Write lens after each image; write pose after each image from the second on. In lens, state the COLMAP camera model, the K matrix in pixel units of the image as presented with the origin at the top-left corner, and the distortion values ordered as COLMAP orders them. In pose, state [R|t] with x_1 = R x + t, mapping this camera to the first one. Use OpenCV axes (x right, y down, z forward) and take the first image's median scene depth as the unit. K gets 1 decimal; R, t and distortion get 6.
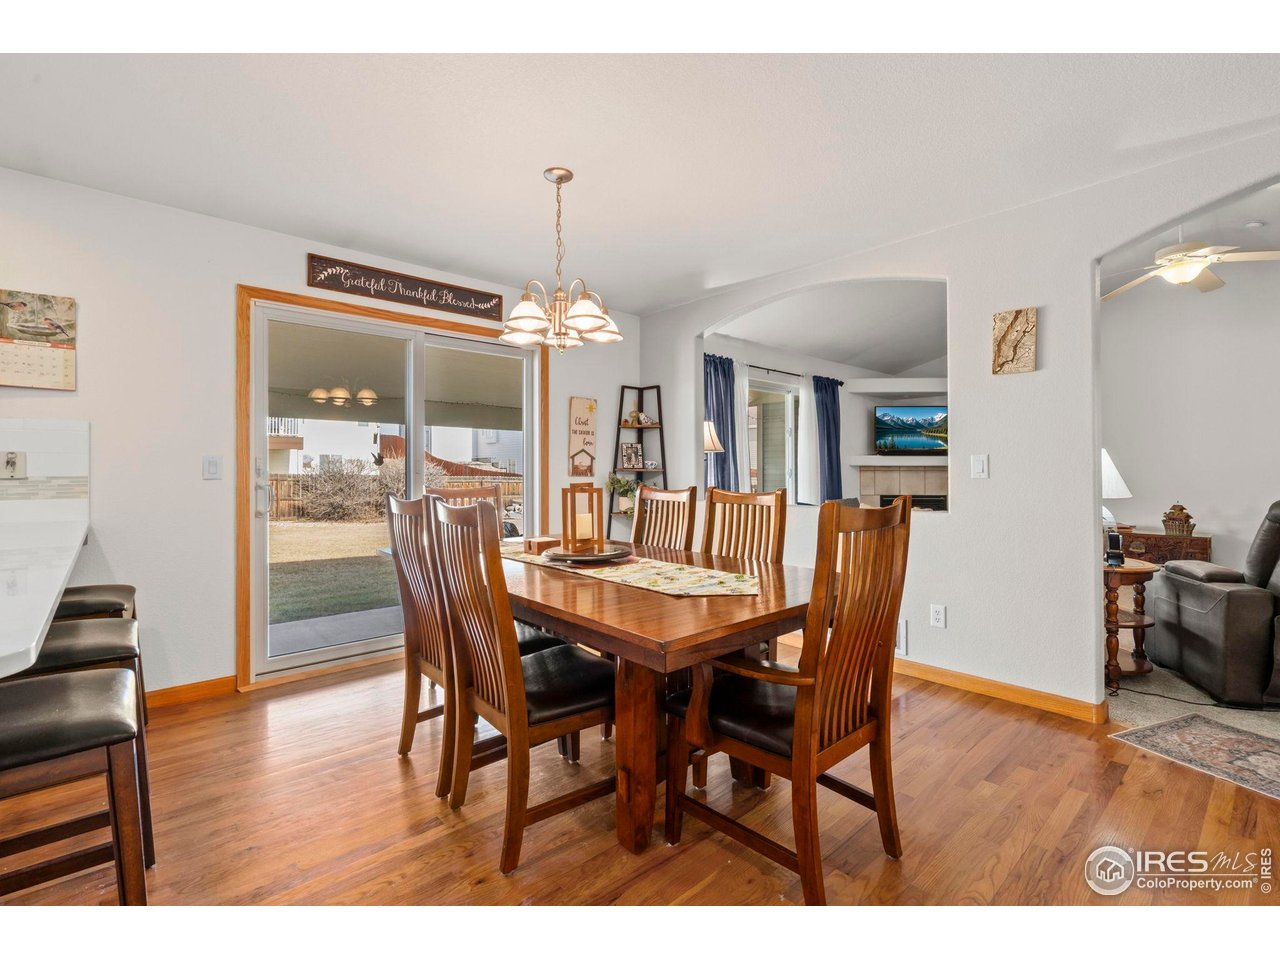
lens RADIAL K [[583.7, 0, 643.2], [0, 583.7, 460.9], [0, 0, 1]] dist [-0.001538, -0.000550]
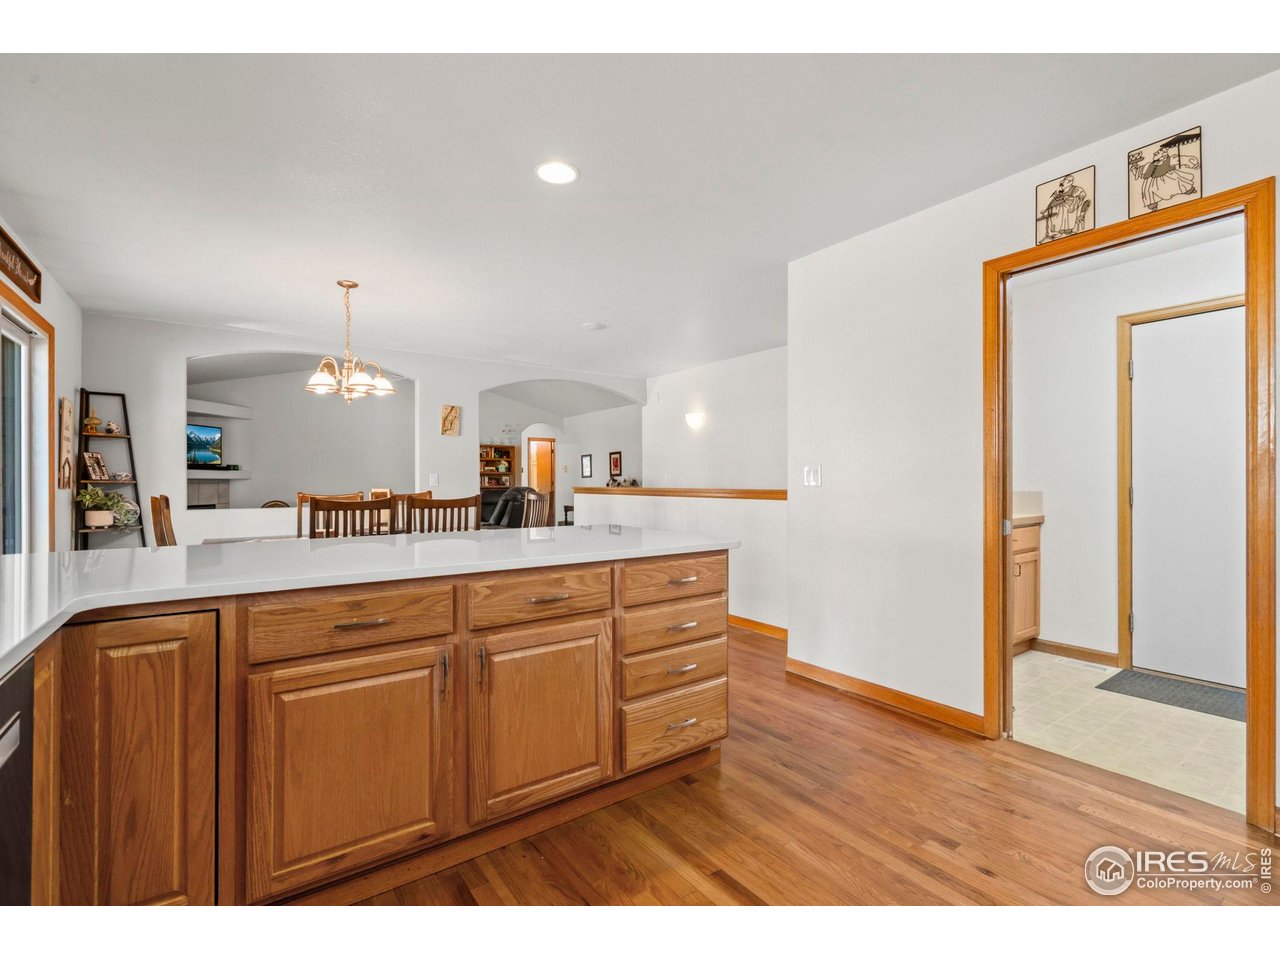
lens RADIAL K [[583.7, 0, 642.3], [0, 583.7, 480.4], [0, 0, 1]] dist [-0.001538, -0.000550]
pose [[0.109193, 0.001293, 0.994020, -0.989497], [-0.012992, 0.999916, 0.000127, 0.003174], [-0.993936, -0.012928, 0.109201, 0.048981]]
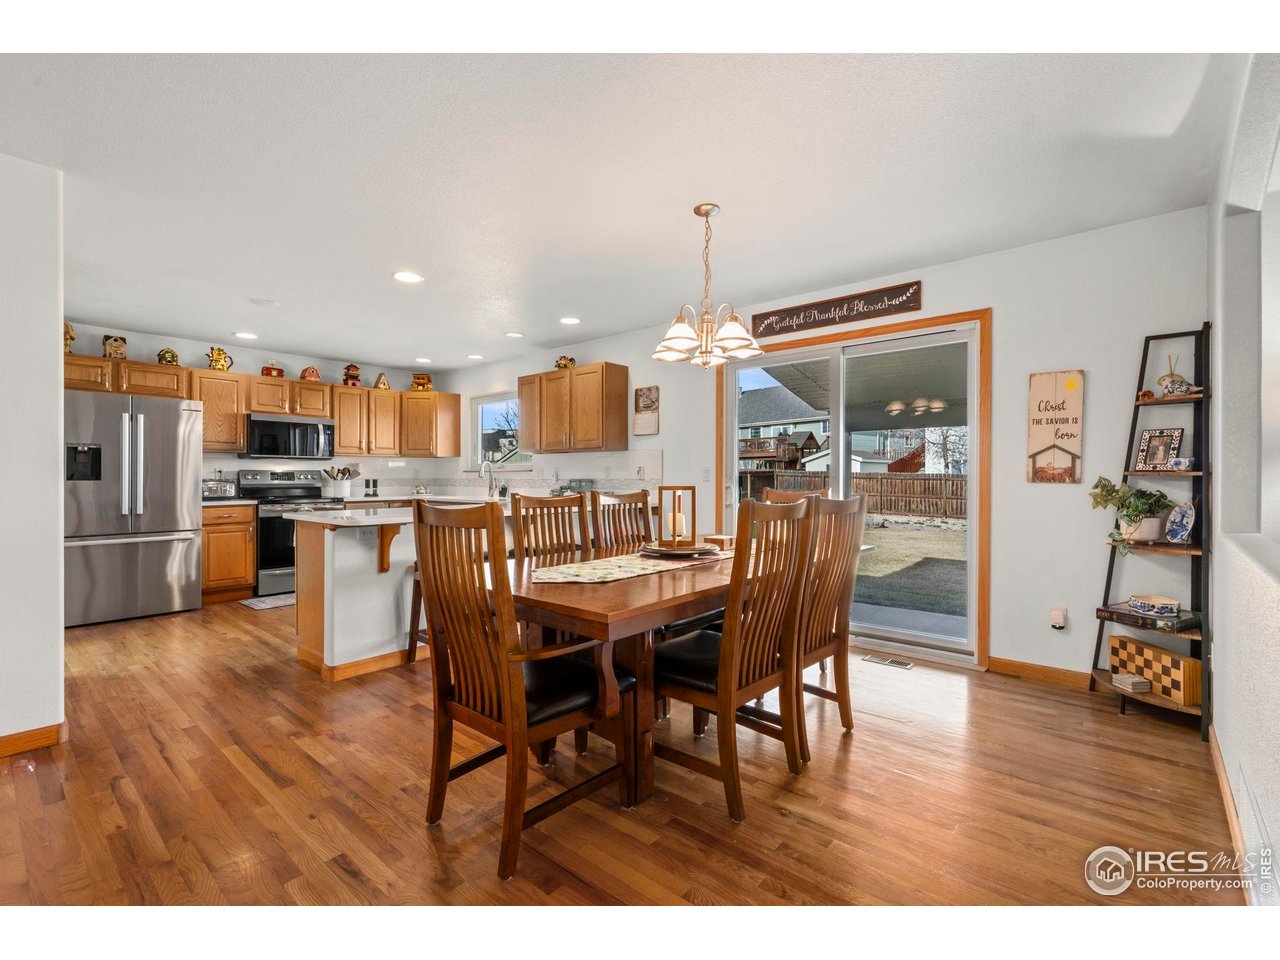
lens RADIAL K [[583.7, 0, 641.6], [0, 583.7, 478.7], [0, 0, 1]] dist [-0.001538, -0.000550]
pose [[0.125895, 0.000895, -0.992043, 0.604173], [0.013414, 0.999907, 0.002604, 0.014225], [0.991953, -0.013635, 0.125871, 0.463015]]
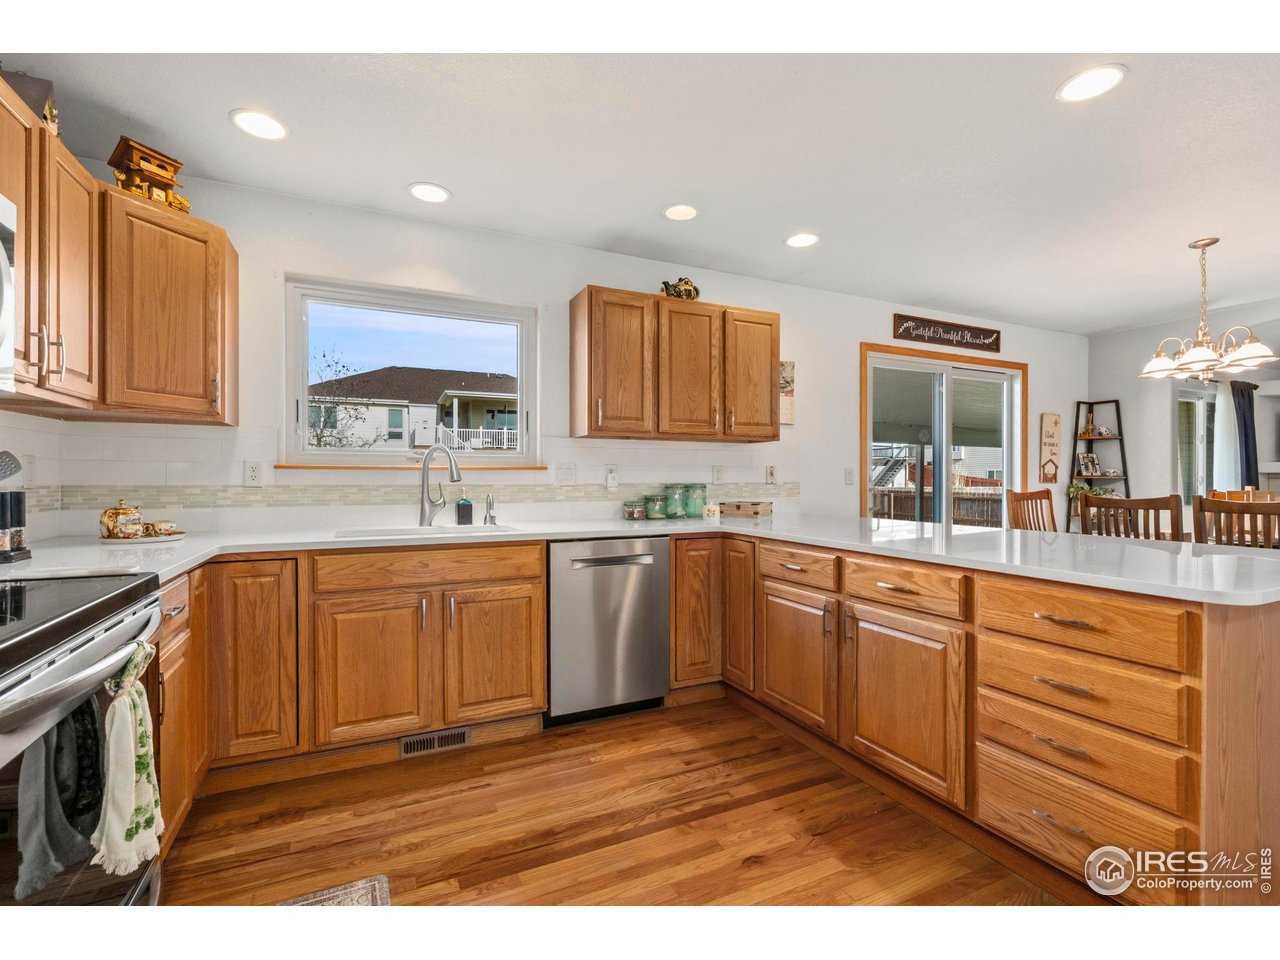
lens RADIAL K [[583.7, 0, 642.9], [0, 583.7, 485.9], [0, 0, 1]] dist [-0.001538, -0.000550]
pose [[0.958442, 0.000101, -0.285289, -0.607376], [0.007192, 0.999674, 0.024516, -0.002031], [0.285198, -0.025549, 0.958128, -0.356811]]
